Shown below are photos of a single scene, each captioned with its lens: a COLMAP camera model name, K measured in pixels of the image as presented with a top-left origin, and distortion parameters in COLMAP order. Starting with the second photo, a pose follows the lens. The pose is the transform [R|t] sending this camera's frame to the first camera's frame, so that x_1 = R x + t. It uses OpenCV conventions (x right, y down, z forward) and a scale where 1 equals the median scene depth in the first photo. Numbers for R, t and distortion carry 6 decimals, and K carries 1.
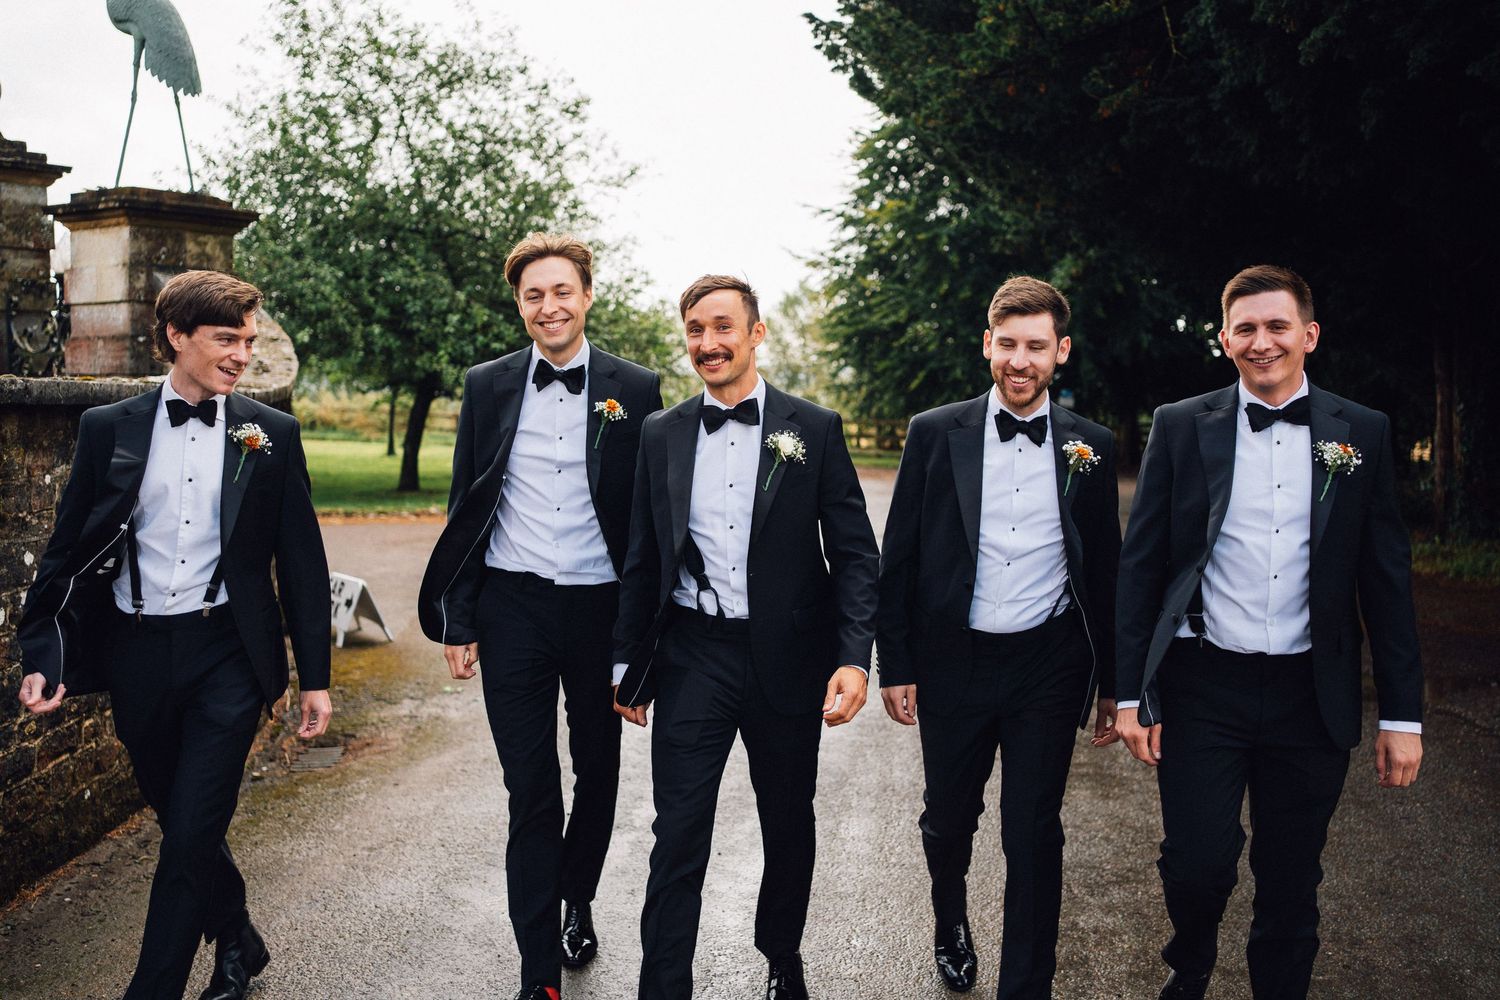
lens RADIAL K [[1466.4, 0, 750.0], [0, 1466.4, 500.0], [0, 0, 1]] dist [0.006219, 0.012101]
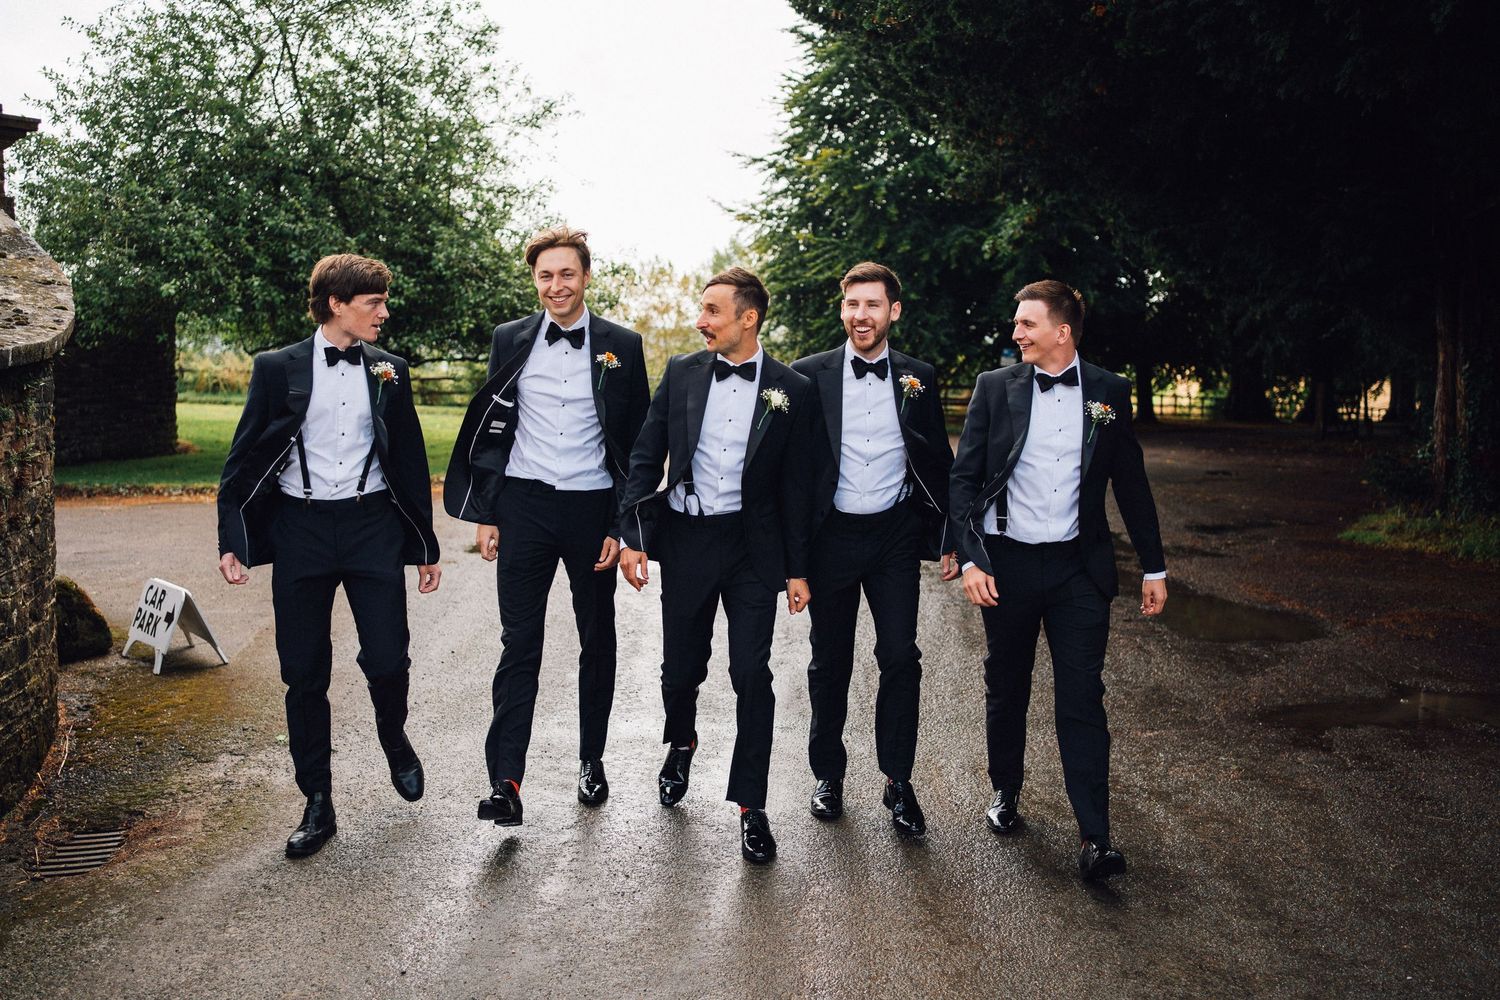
lens RADIAL K [[1466.4, 0, 750.0], [0, 1466.4, 500.0], [0, 0, 1]] dist [0.006219, 0.012101]
pose [[0.998864, -0.006537, 0.047206, 0.001493], [0.005257, 0.999616, 0.027194, -0.005591], [-0.047365, -0.026915, 0.998515, 0.079514]]
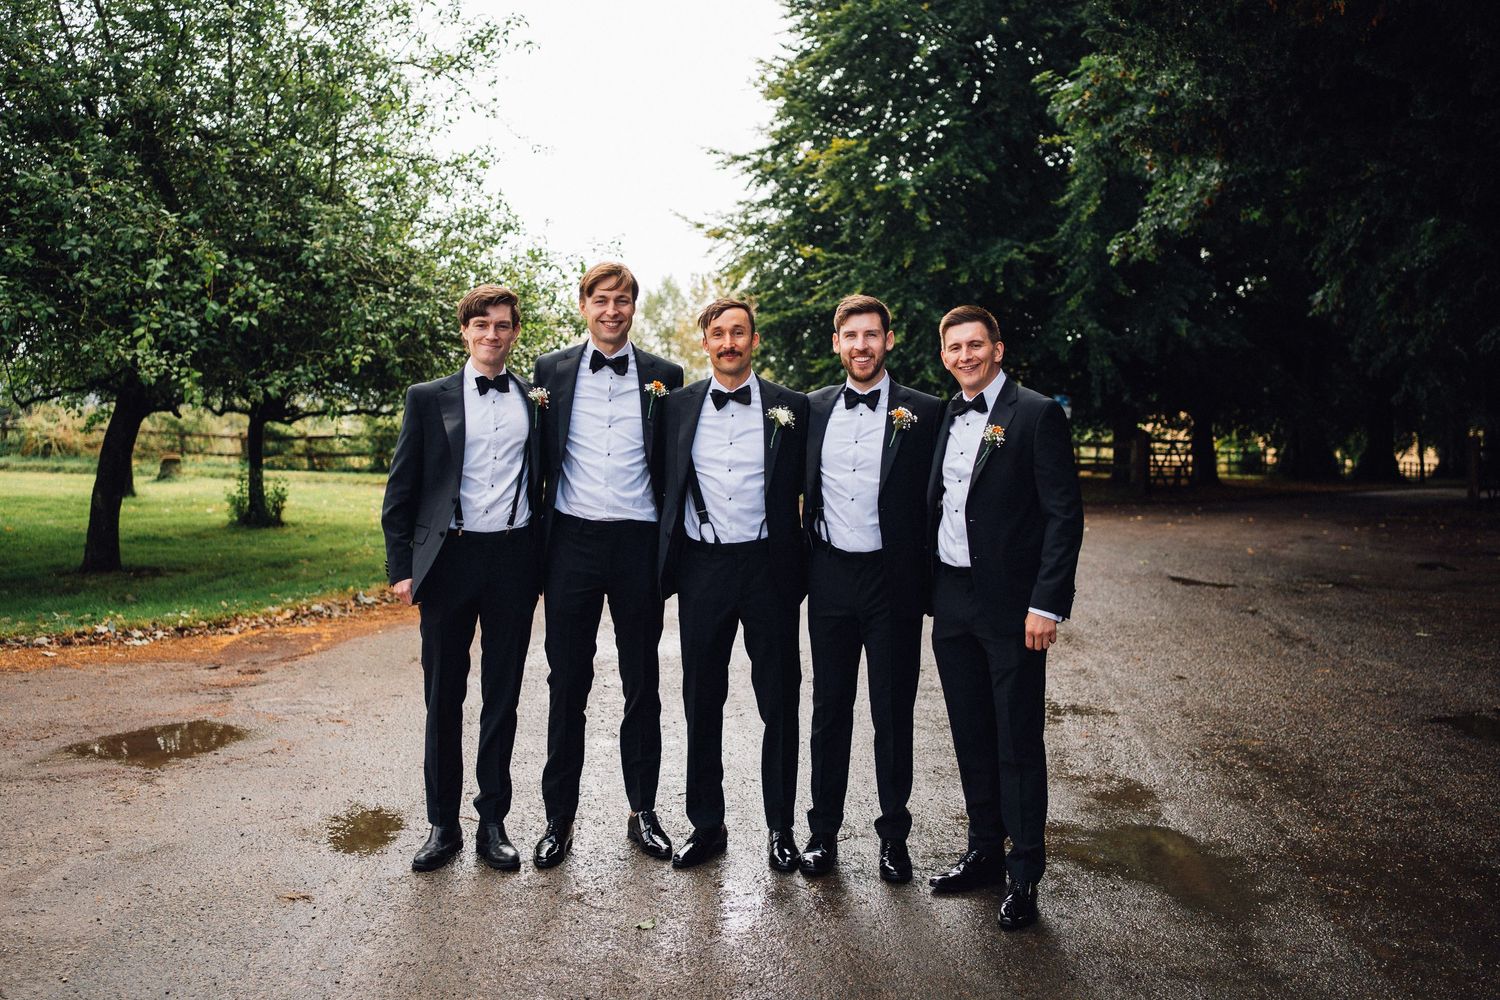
lens RADIAL K [[1588.6, 0, 750.0], [0, 1588.6, 500.0], [0, 0, 1]] dist [-0.000586, -0.007437]
pose [[0.995710, -0.011960, 0.091753, -0.032448], [0.013137, 0.999839, -0.012238, -0.023100], [-0.091592, 0.013391, 0.995707, 0.339683]]
